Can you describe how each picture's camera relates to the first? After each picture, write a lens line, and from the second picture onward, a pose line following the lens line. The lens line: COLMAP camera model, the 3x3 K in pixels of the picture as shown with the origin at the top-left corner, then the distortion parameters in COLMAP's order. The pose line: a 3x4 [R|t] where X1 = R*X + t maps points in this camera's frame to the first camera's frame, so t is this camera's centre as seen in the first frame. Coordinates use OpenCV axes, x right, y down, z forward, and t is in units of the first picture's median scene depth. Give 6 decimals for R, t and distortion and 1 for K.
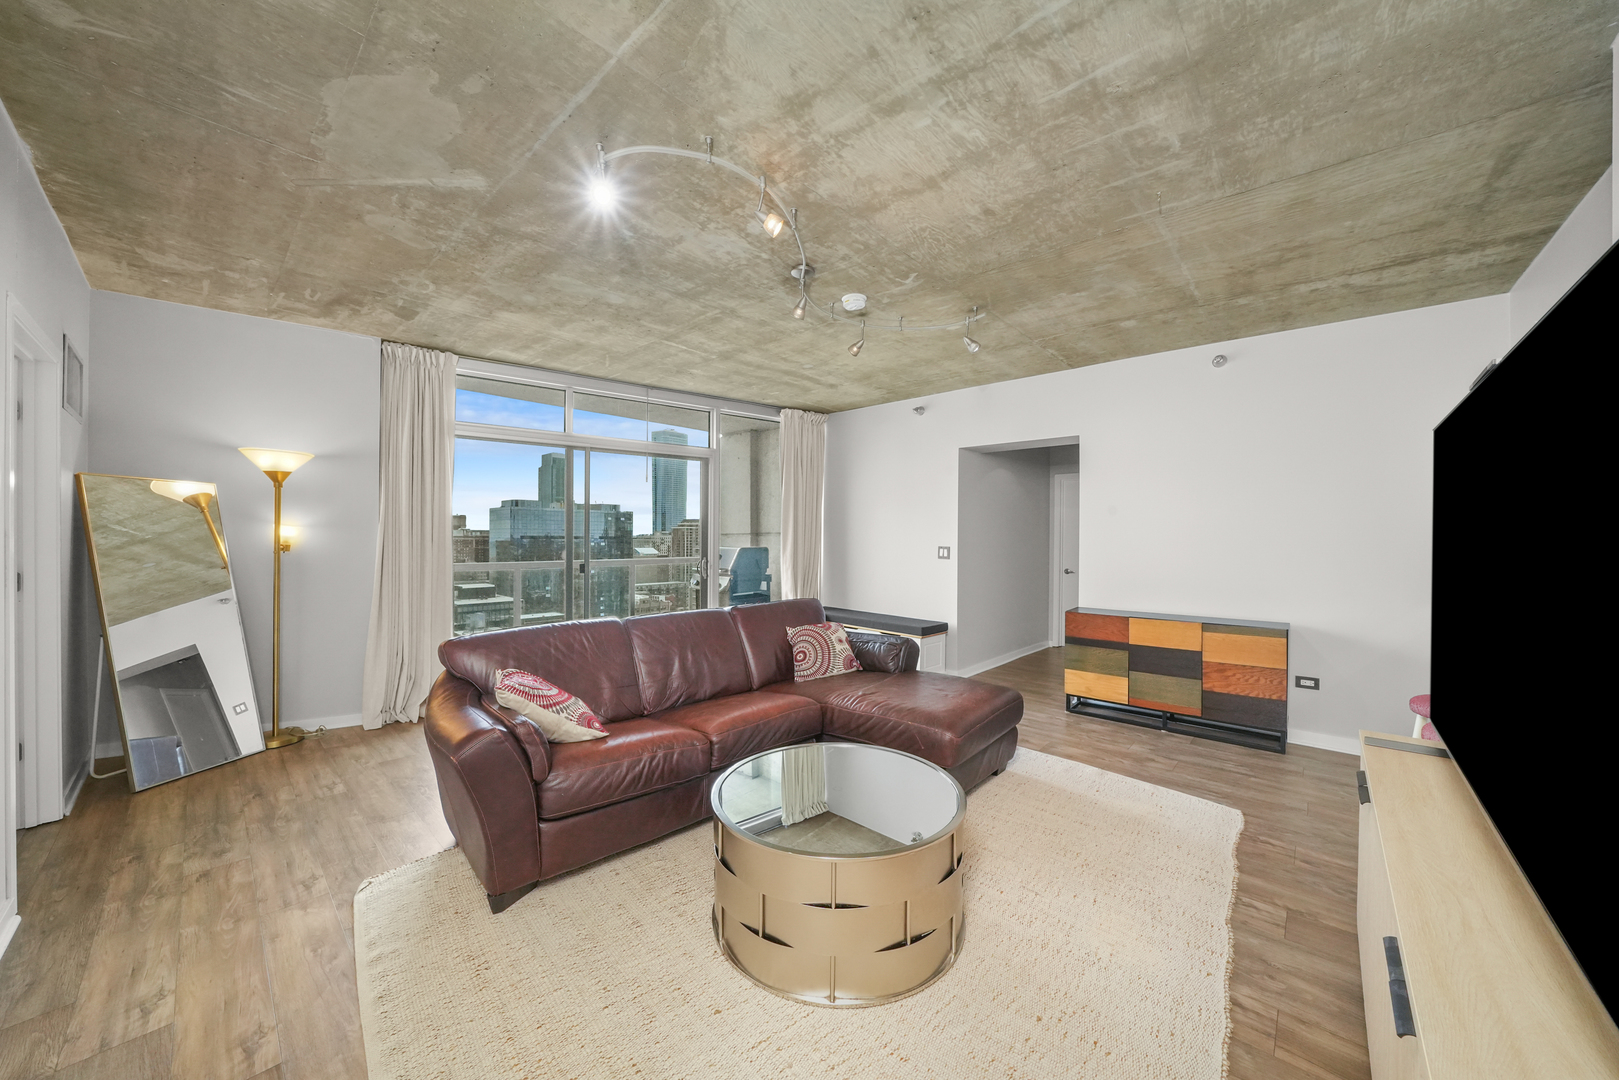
lens RADIAL K [[568.5, 0, 803.7], [0, 568.5, 543.4], [0, 0, 1]] dist [-0.026002, 0.002879]
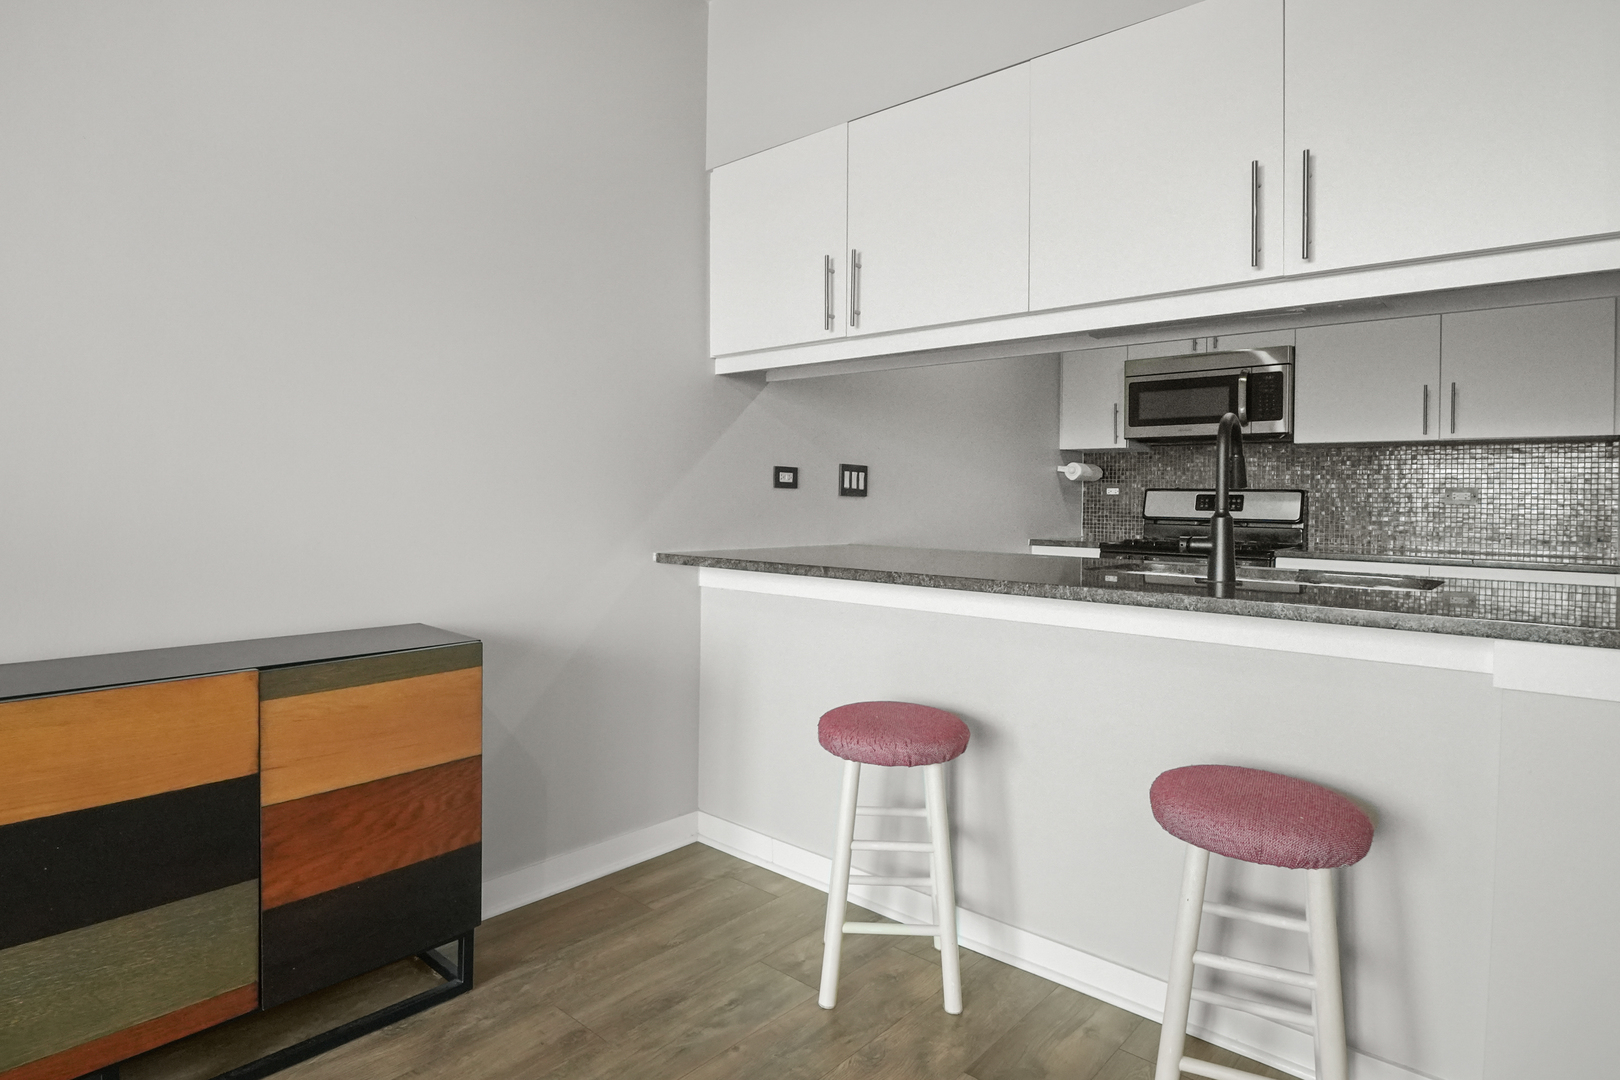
lens RADIAL K [[897.3, 0, 797.9], [0, 897.3, 508.4], [0, 0, 1]] dist [-0.019767, -0.001503]
pose [[-0.035515, -0.016456, 0.999234, 0.300602], [-0.007221, 0.999843, 0.016209, 0.060654], [-0.999343, -0.006640, -0.035628, 0.834458]]
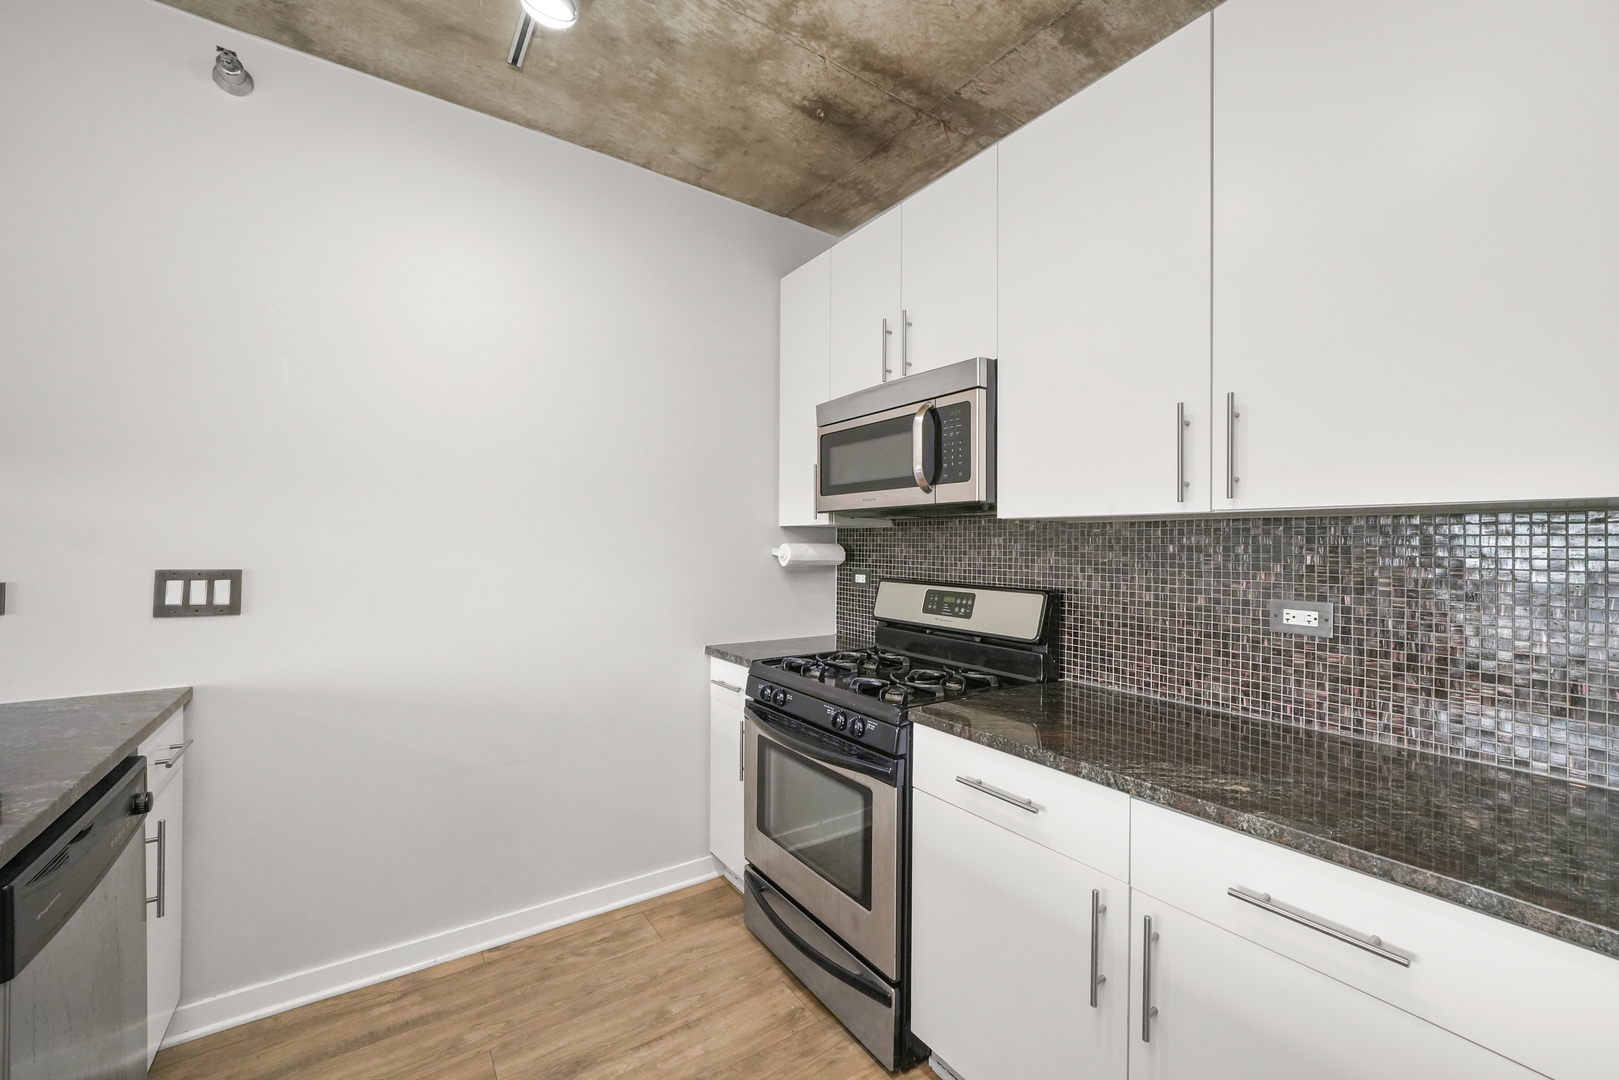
lens RADIAL K [[644.5, 0, 811.7], [0, 644.5, 538.8], [0, 0, 1]] dist [-0.008626, 0.000601]
pose [[0.200764, 0.001176, 0.979639, 0.943971], [0.002131, 0.999996, -0.001637, 0.003872], [-0.979637, 0.002416, 0.200761, 0.157007]]
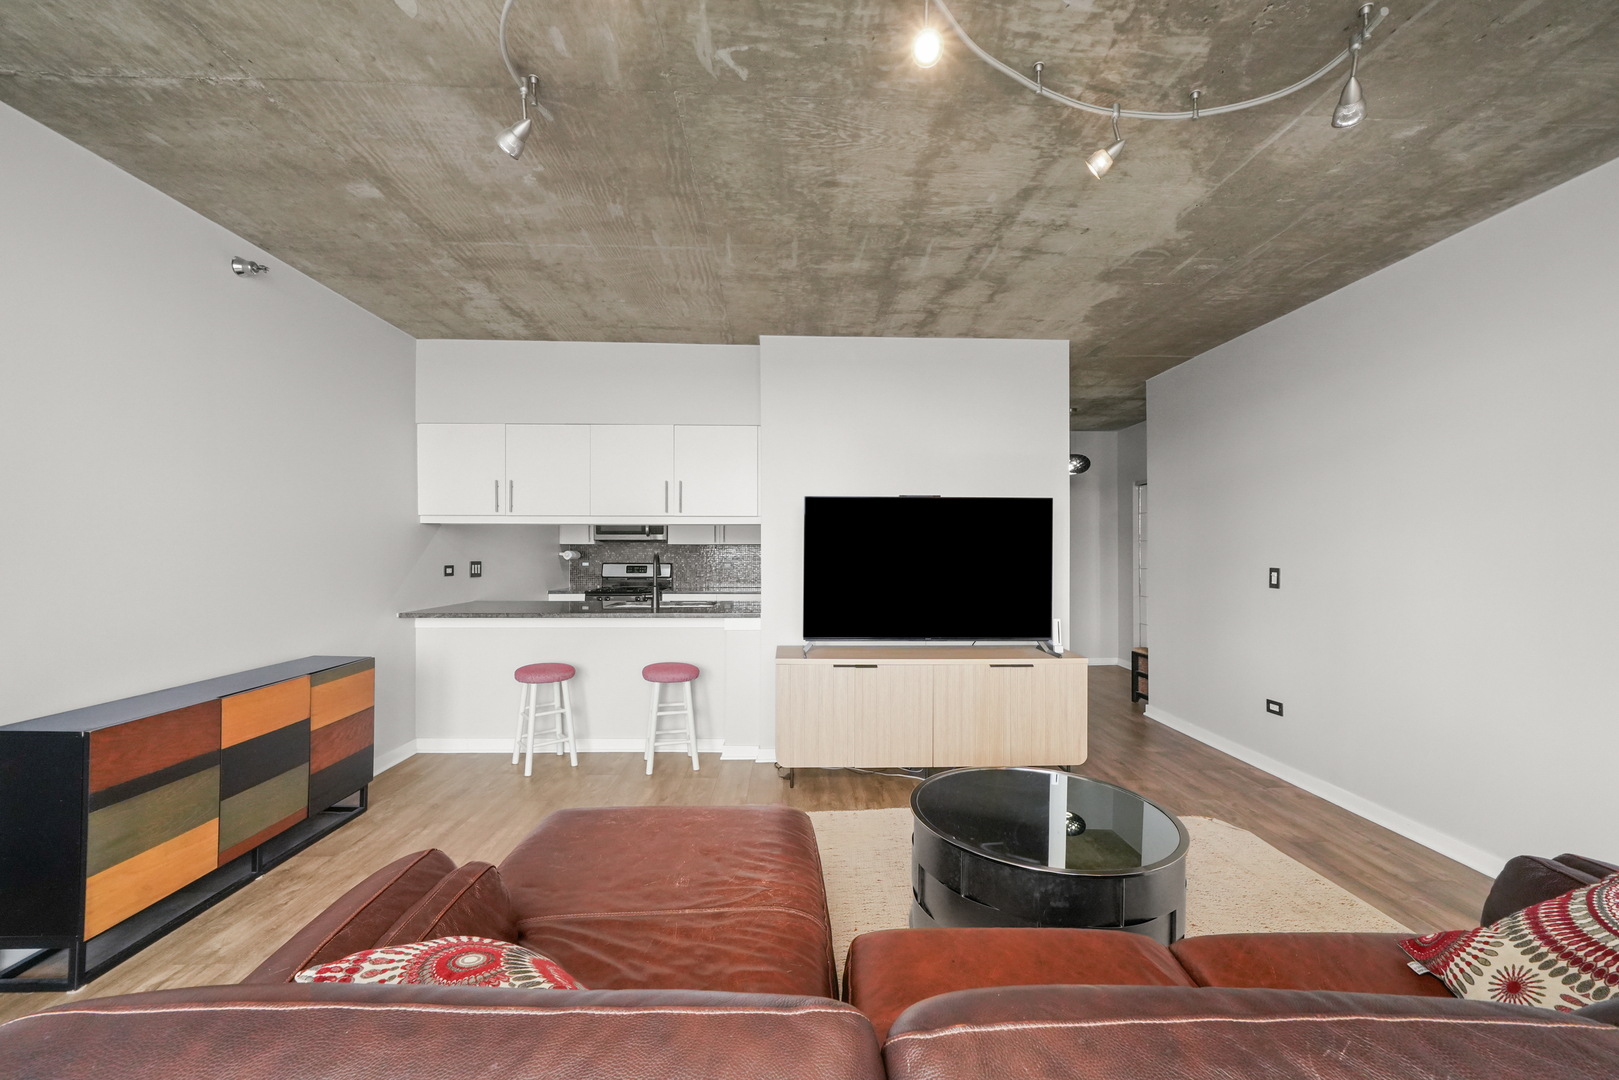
lens RADIAL K [[644.5, 0, 813.9], [0, 644.5, 550.8], [0, 0, 1]] dist [-0.008626, 0.000601]
pose [[-0.710813, -0.008534, 0.703329, -0.263903], [-0.001276, 0.999940, 0.010844, -0.013750], [-0.703379, 0.006811, -0.710782, 1.235168]]
